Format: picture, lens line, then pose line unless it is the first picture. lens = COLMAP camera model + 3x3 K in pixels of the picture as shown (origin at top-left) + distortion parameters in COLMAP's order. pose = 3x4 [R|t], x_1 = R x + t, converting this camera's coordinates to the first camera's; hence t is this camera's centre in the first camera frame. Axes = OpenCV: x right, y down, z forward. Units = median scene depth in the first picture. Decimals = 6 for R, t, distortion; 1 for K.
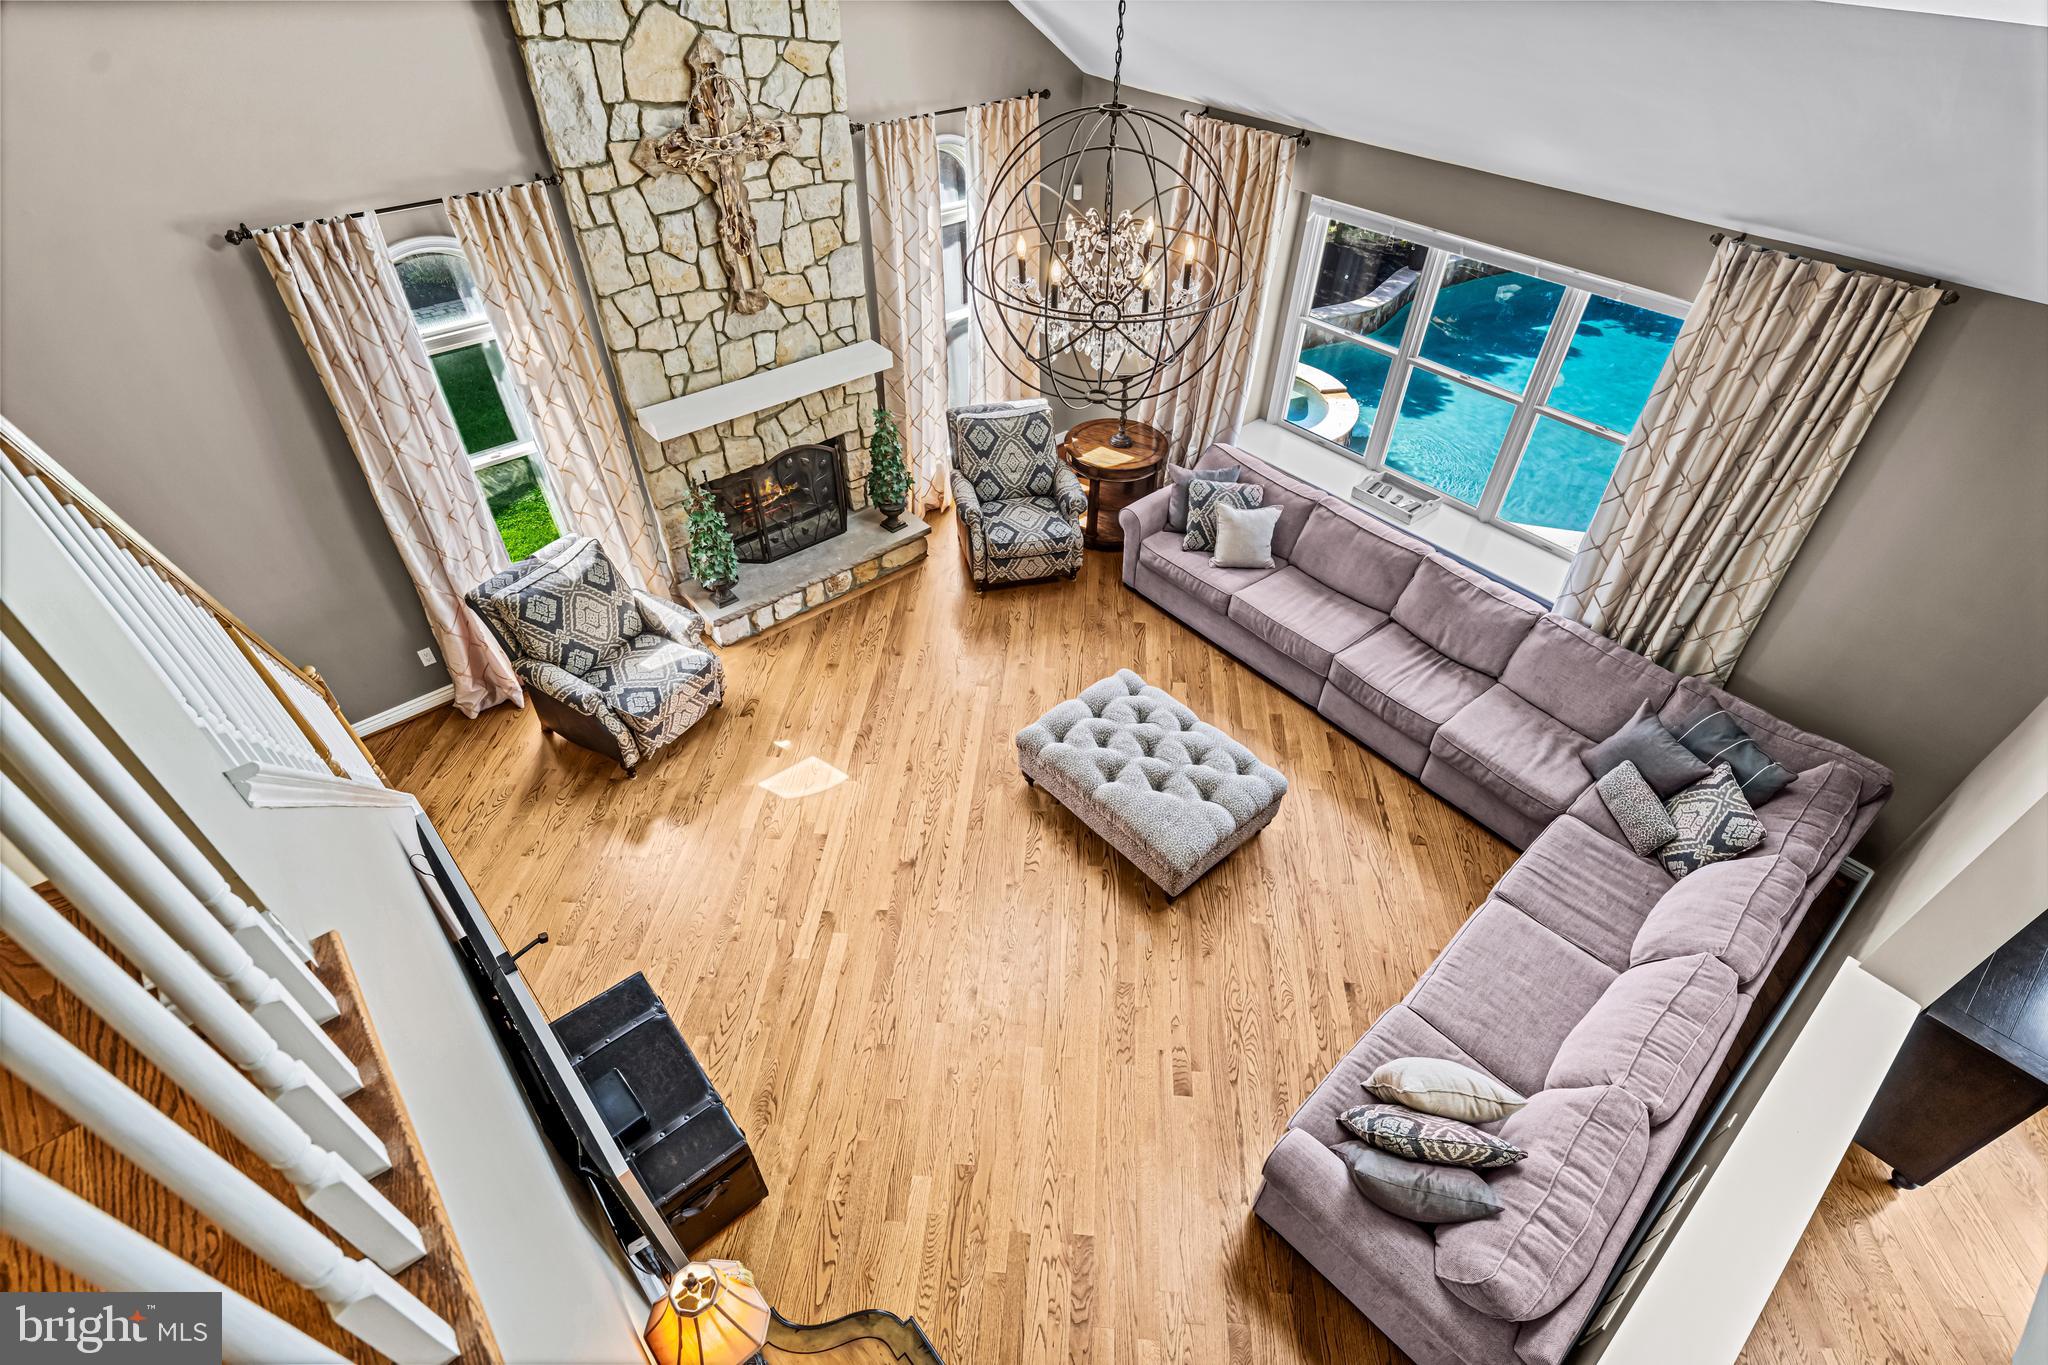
lens RADIAL K [[968.5, 0, 1023.3], [0, 968.5, 694.1], [0, 0, 1]] dist [0.001480, 0.000222]
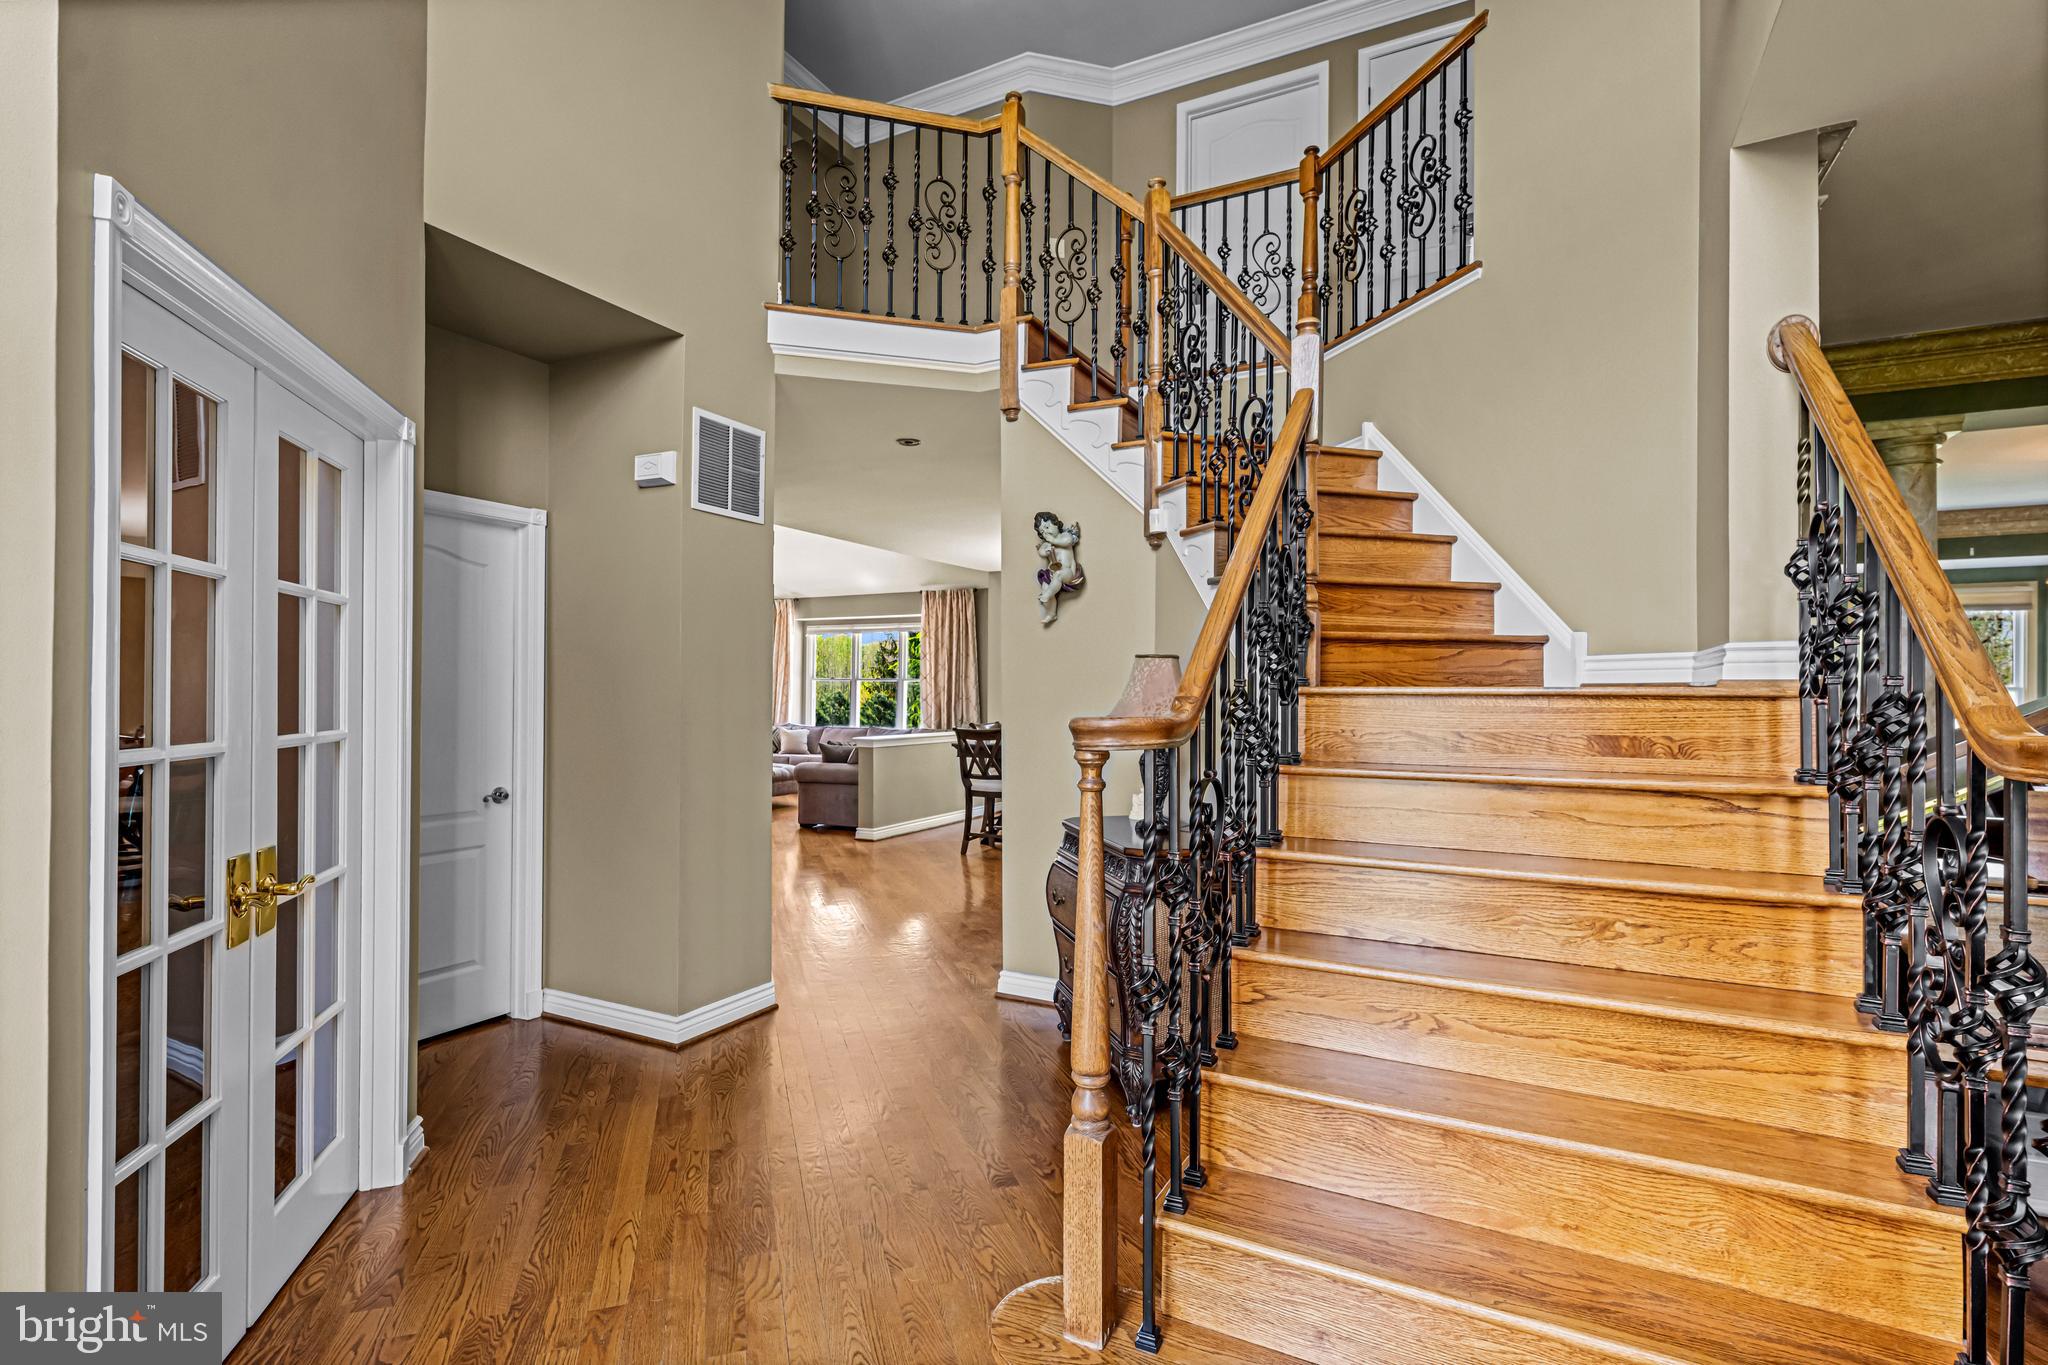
lens RADIAL K [[968.5, 0, 1023.3], [0, 968.5, 694.1], [0, 0, 1]] dist [0.001480, 0.000222]
pose [[0.928610, -0.007359, 0.370984, -0.112280], [0.253851, 0.741816, -0.620700, 1.409697], [-0.270634, 0.670563, 0.690726, -0.806766]]
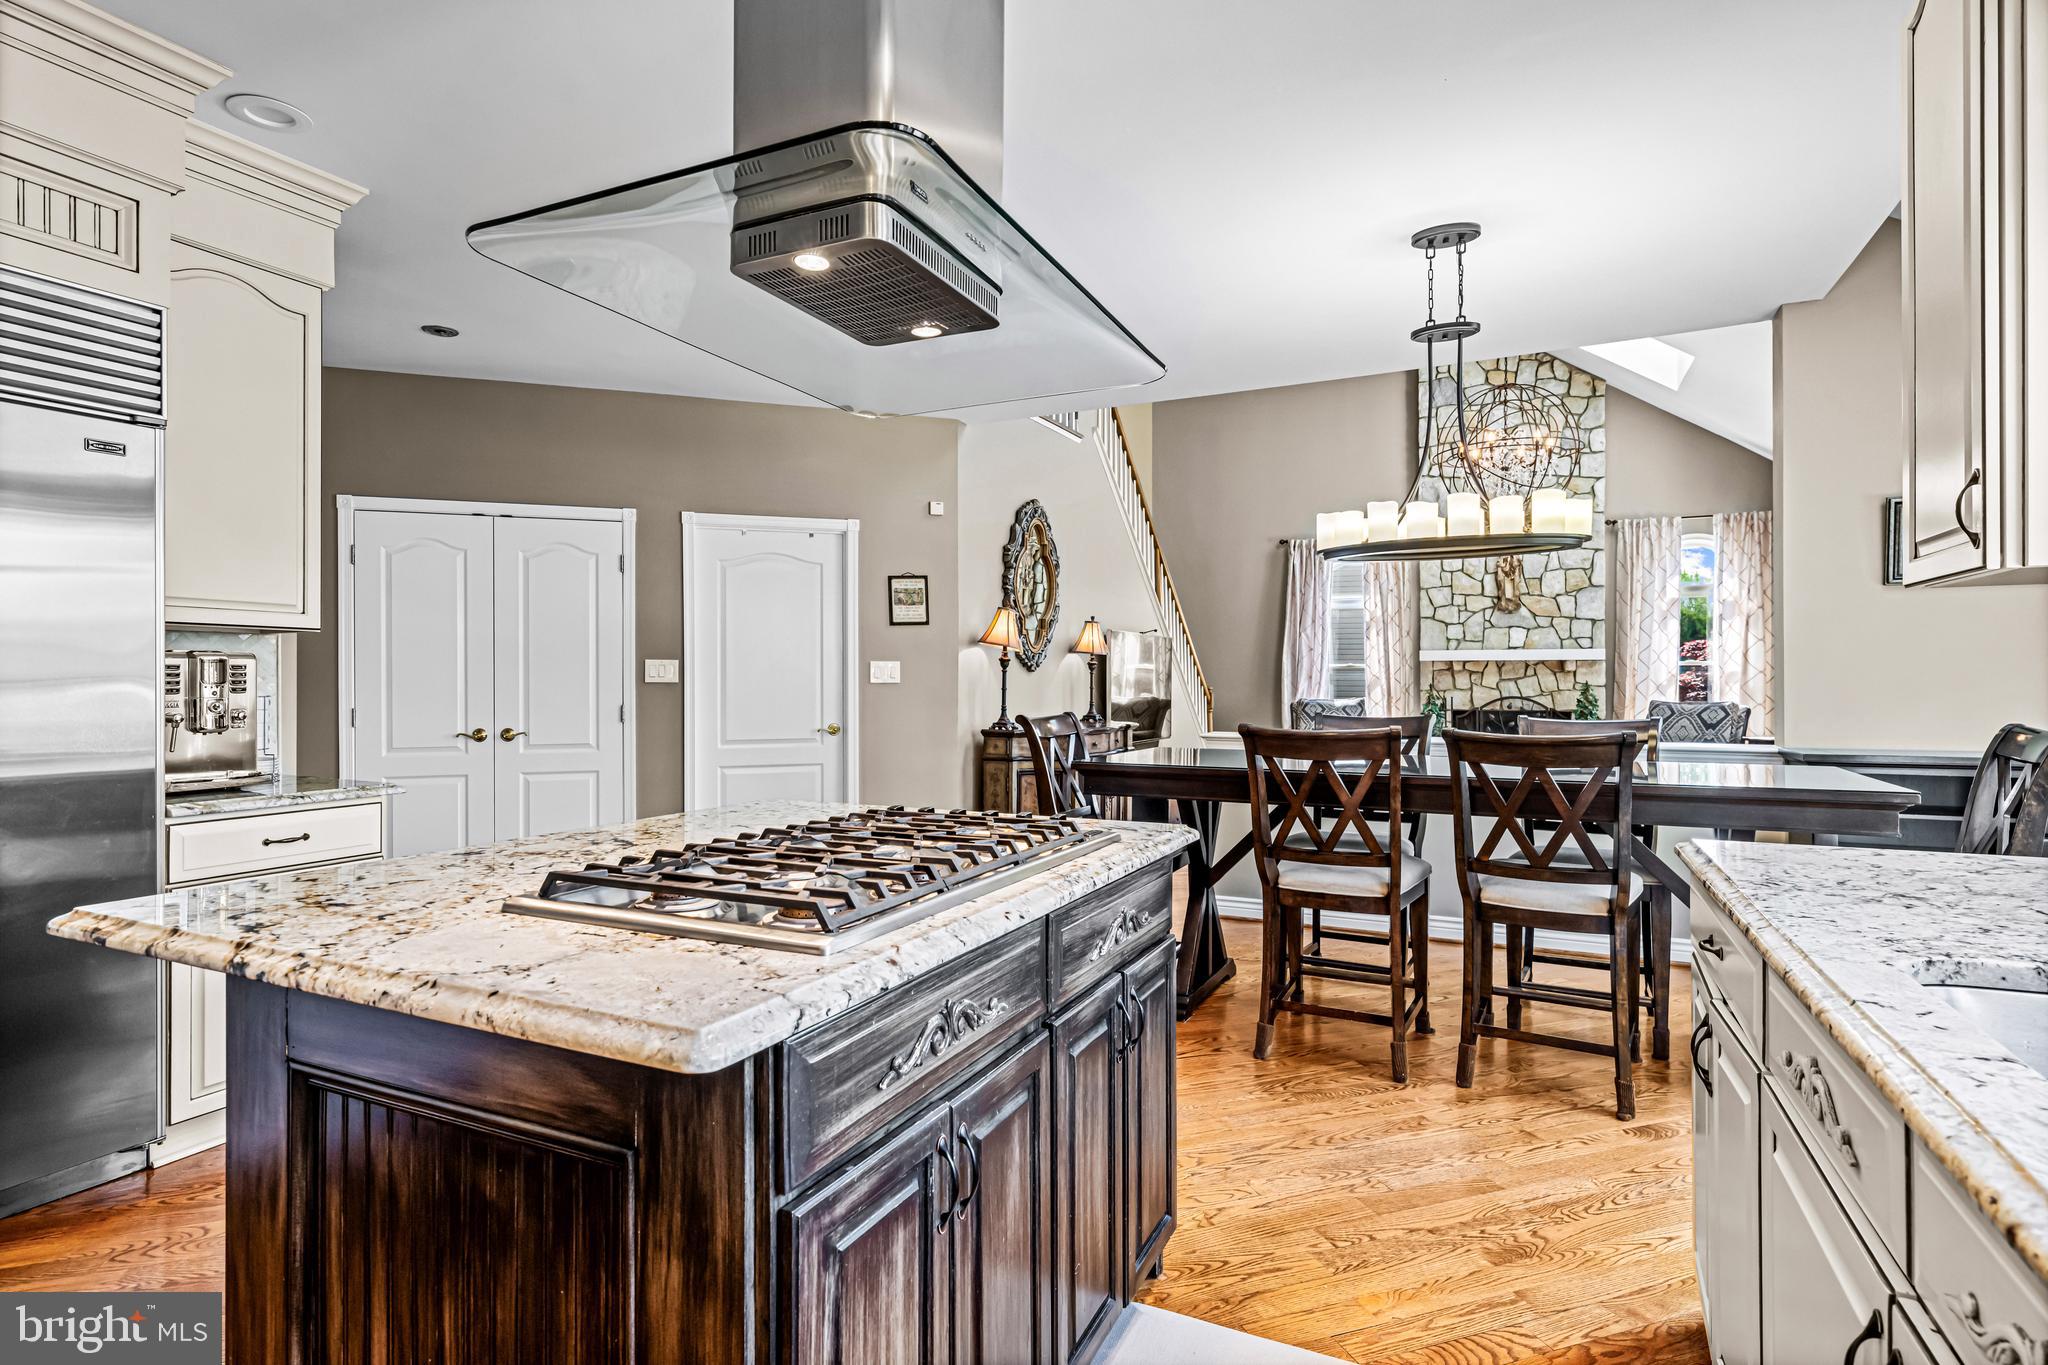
lens RADIAL K [[1024.9, 0, 1024.5], [0, 1024.9, 676.9], [0, 0, 1]] dist [0.002927, 0.000039]
pose [[0.391466, -0.009547, -0.920143, 1.077931], [-0.616844, 0.739290, -0.270100, 0.722633], [0.682831, 0.673319, 0.283518, 0.002645]]
